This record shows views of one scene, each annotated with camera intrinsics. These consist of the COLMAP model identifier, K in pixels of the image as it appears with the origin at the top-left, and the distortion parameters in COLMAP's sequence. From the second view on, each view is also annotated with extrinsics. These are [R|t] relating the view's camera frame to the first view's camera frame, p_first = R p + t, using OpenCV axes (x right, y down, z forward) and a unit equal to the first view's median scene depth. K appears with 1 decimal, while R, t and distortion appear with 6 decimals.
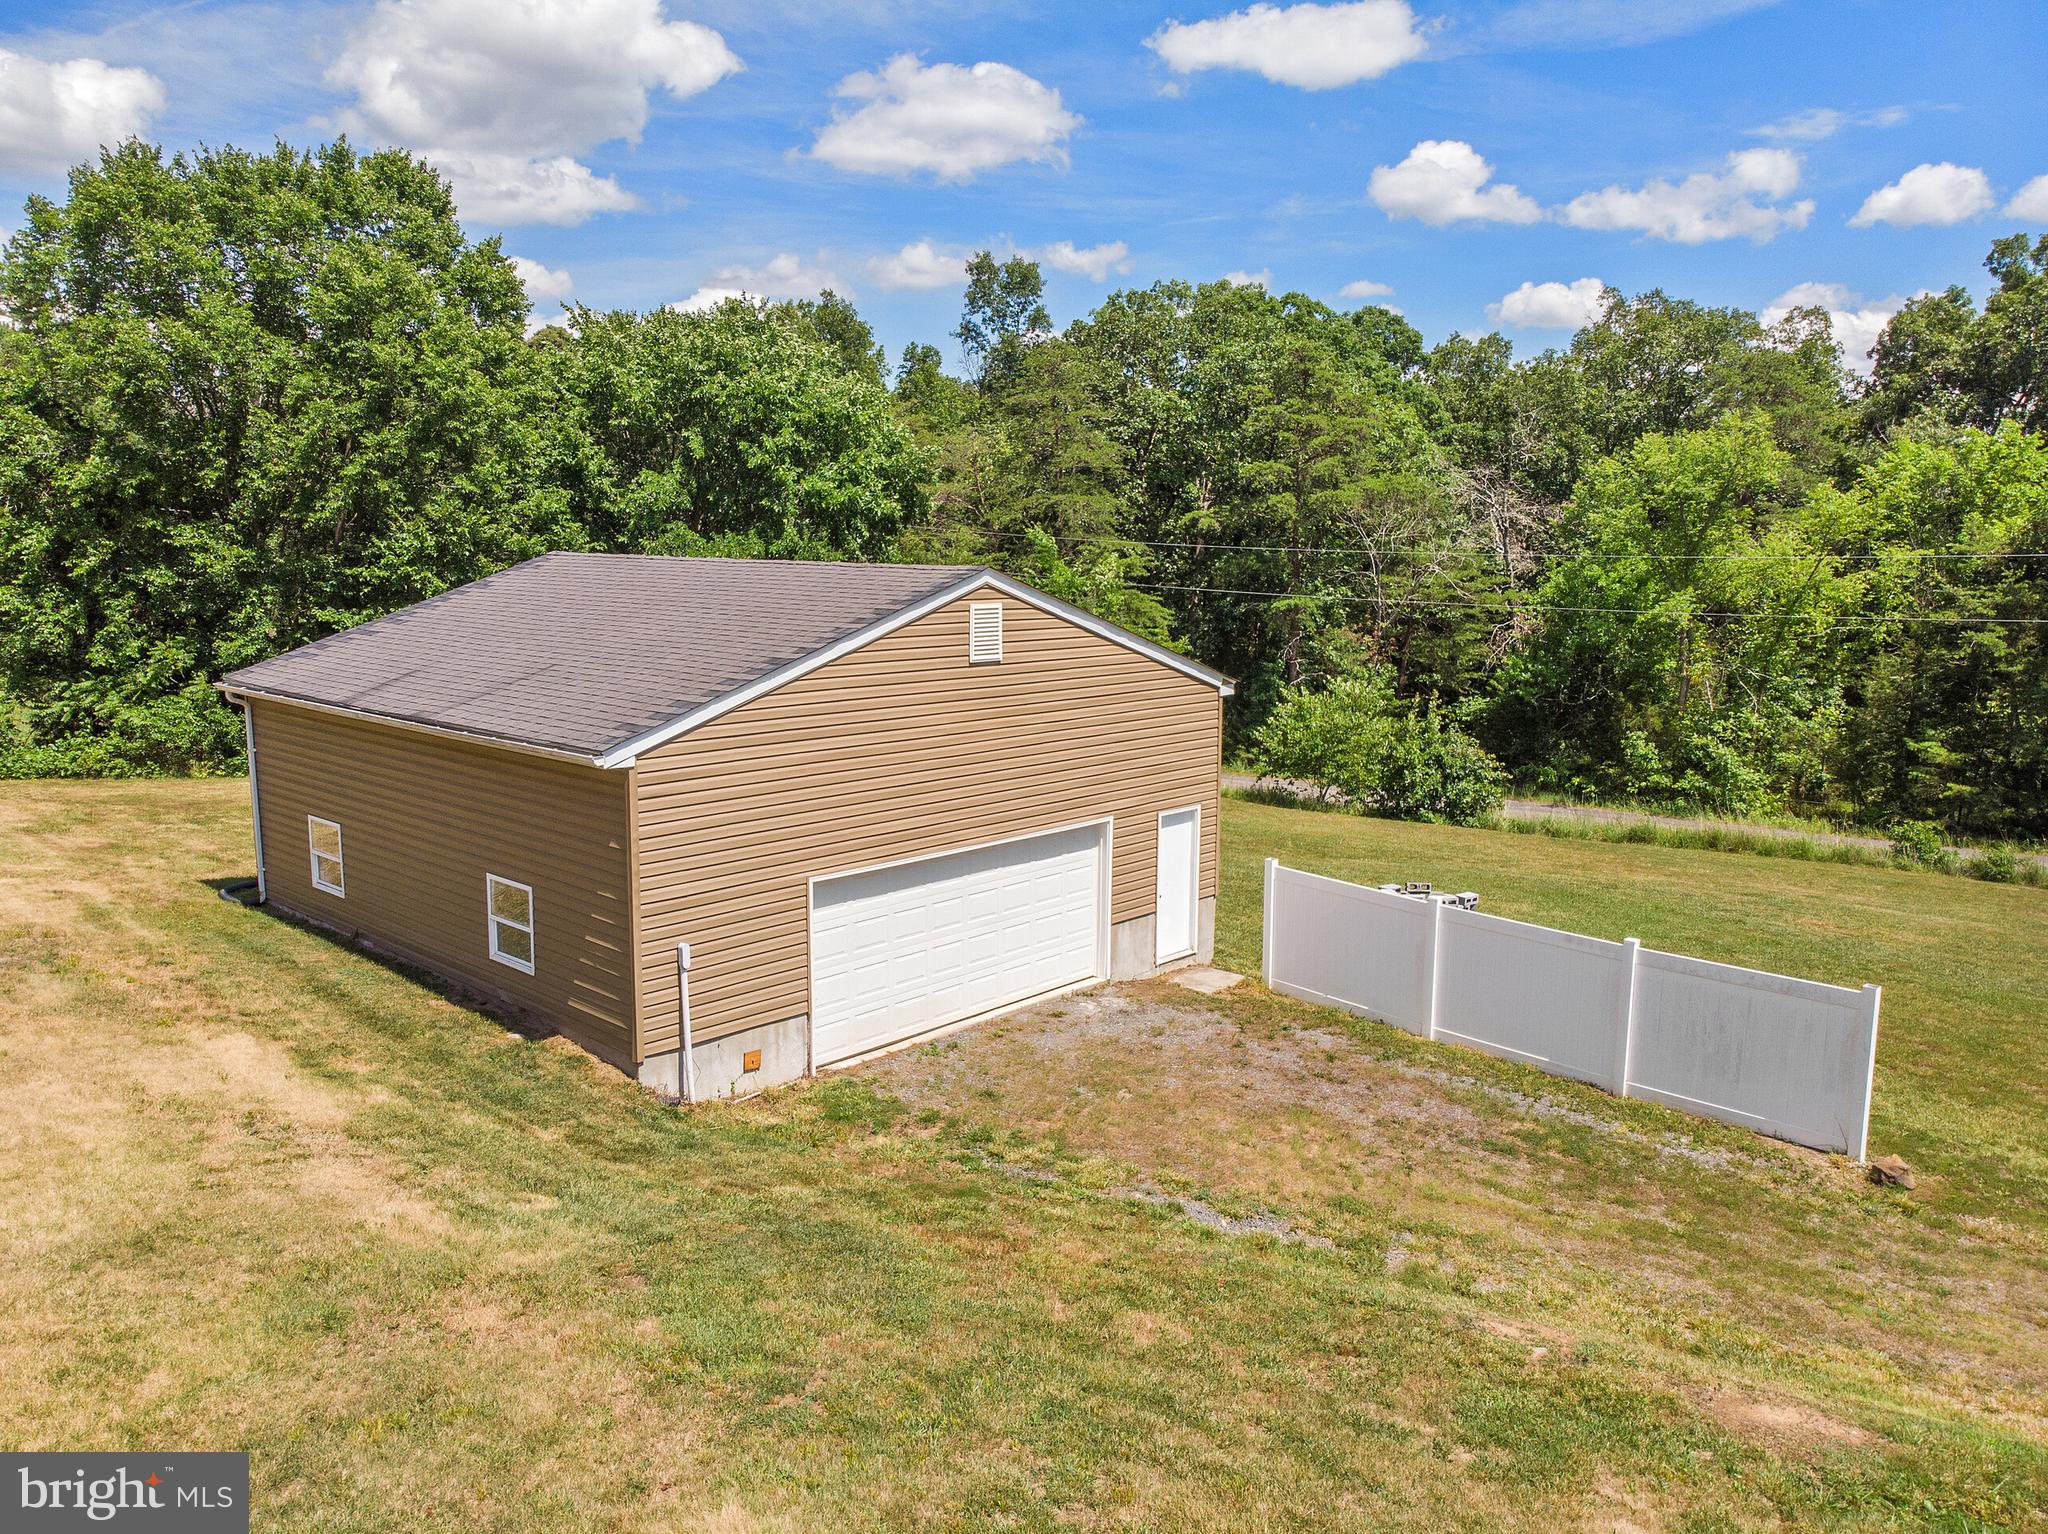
lens RADIAL K [[1514.7, 0, 1022.7], [0, 1514.7, 765.5], [0, 0, 1]] dist [0.002443, 0.006867]
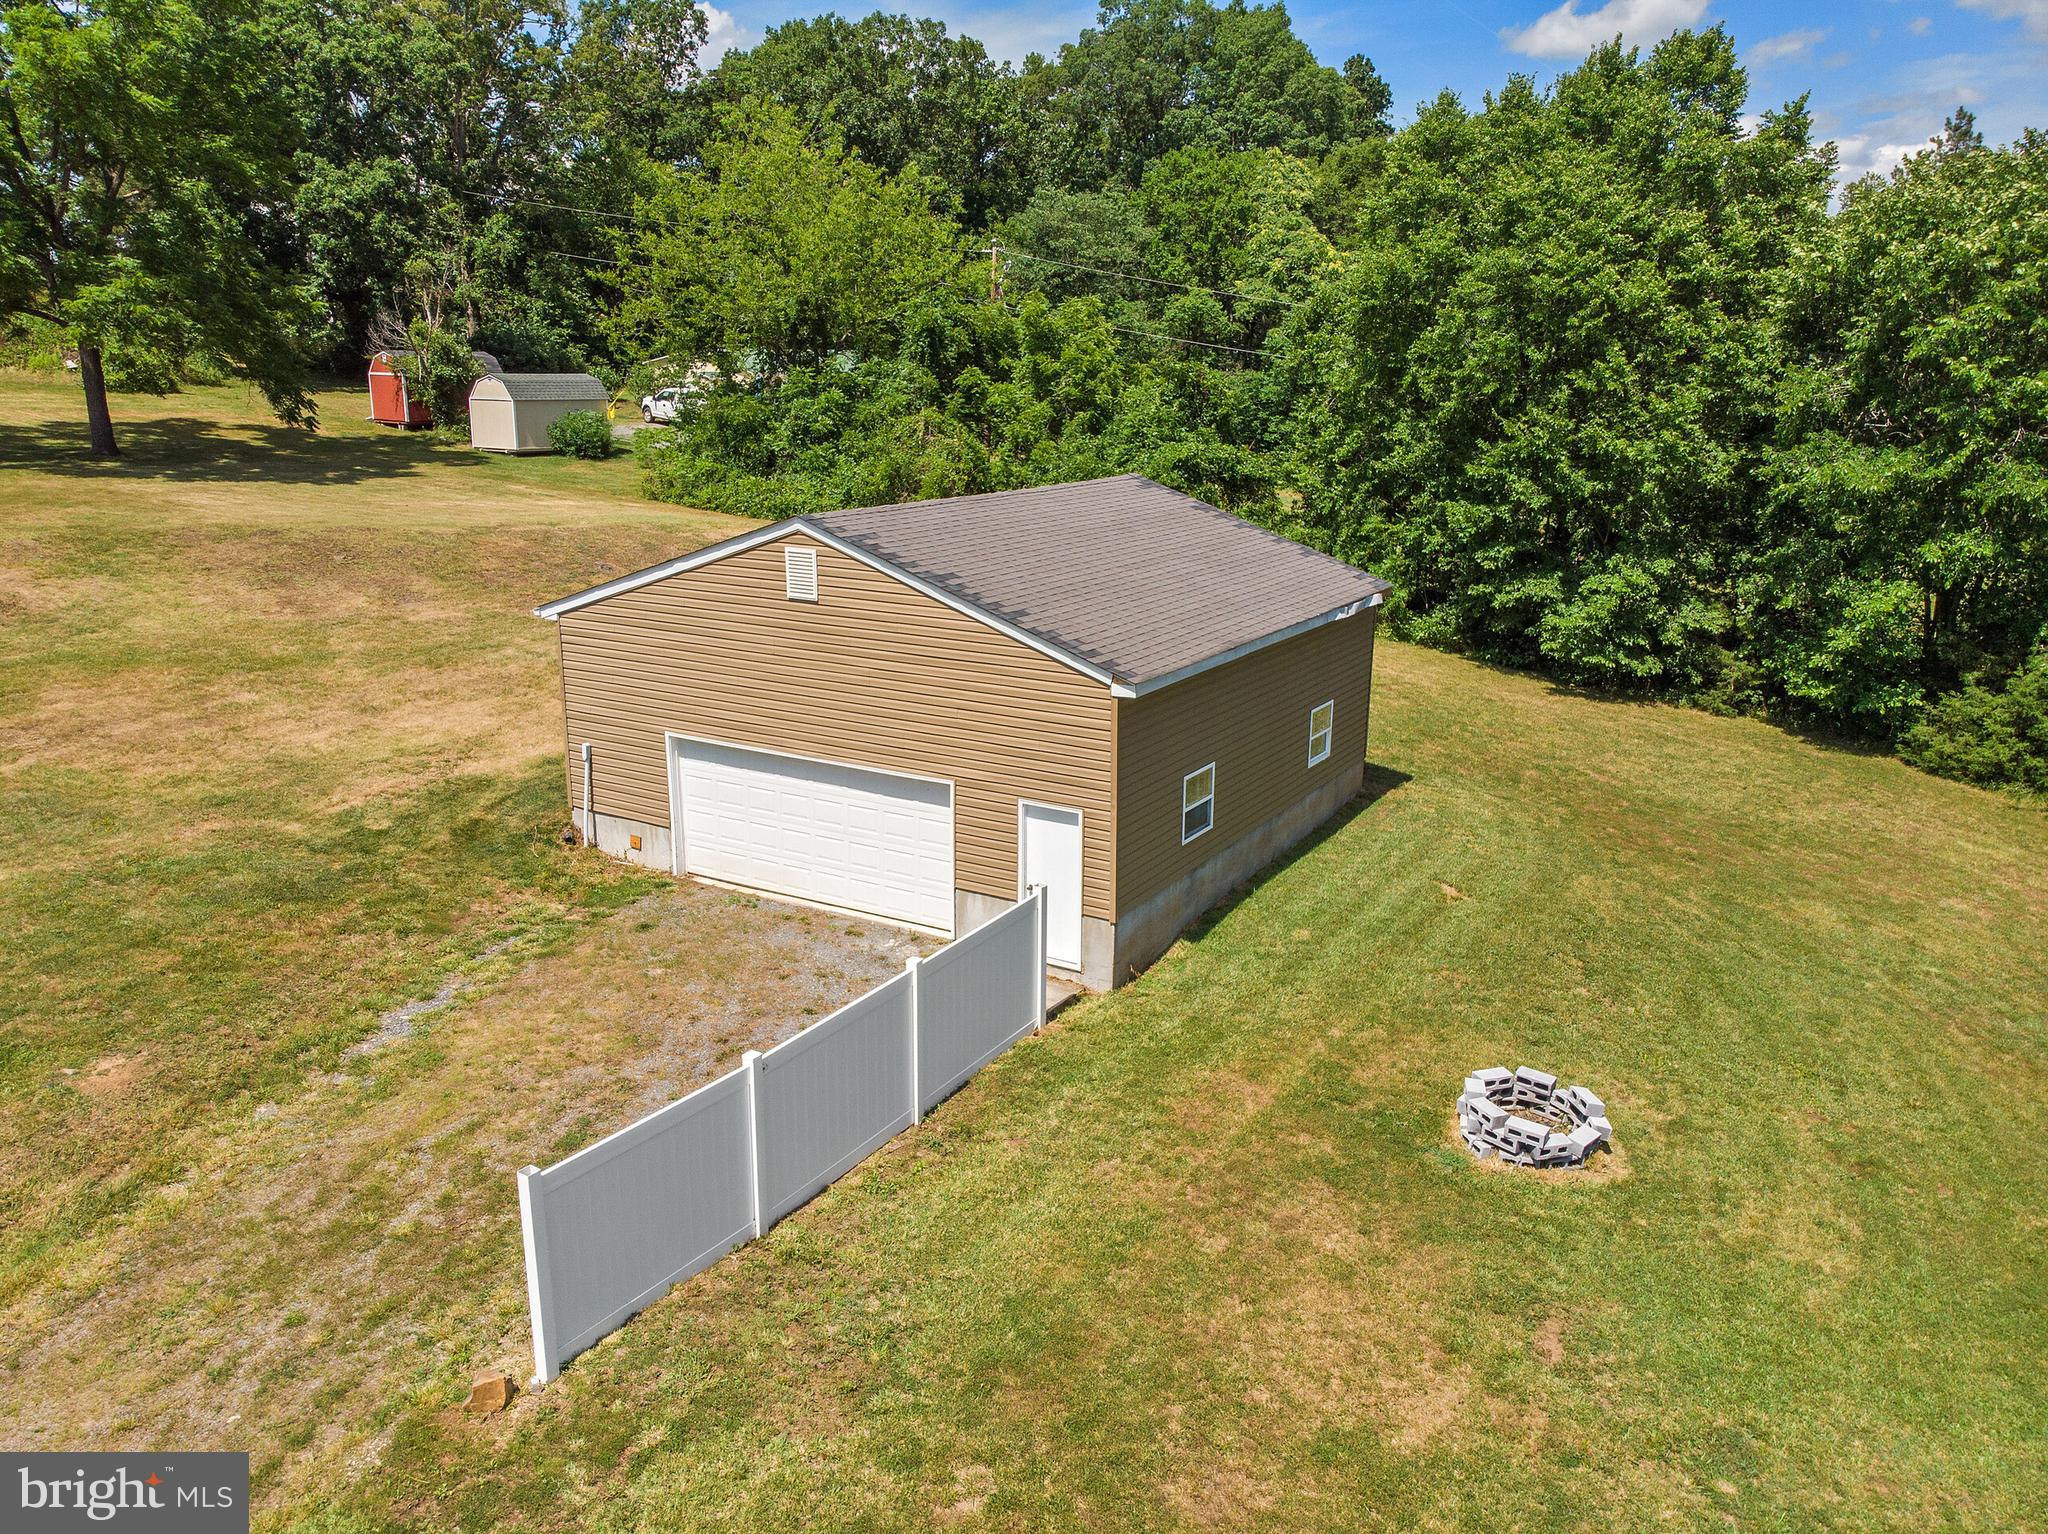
lens RADIAL K [[1514.7, 0, 1022.7], [0, 1514.7, 765.5], [0, 0, 1]] dist [0.002443, 0.006867]
pose [[0.212454, 0.255164, -0.943268, 1.140112], [-0.151433, 0.962241, 0.226188, -0.236046], [0.965366, 0.094787, 0.243072, 0.917451]]
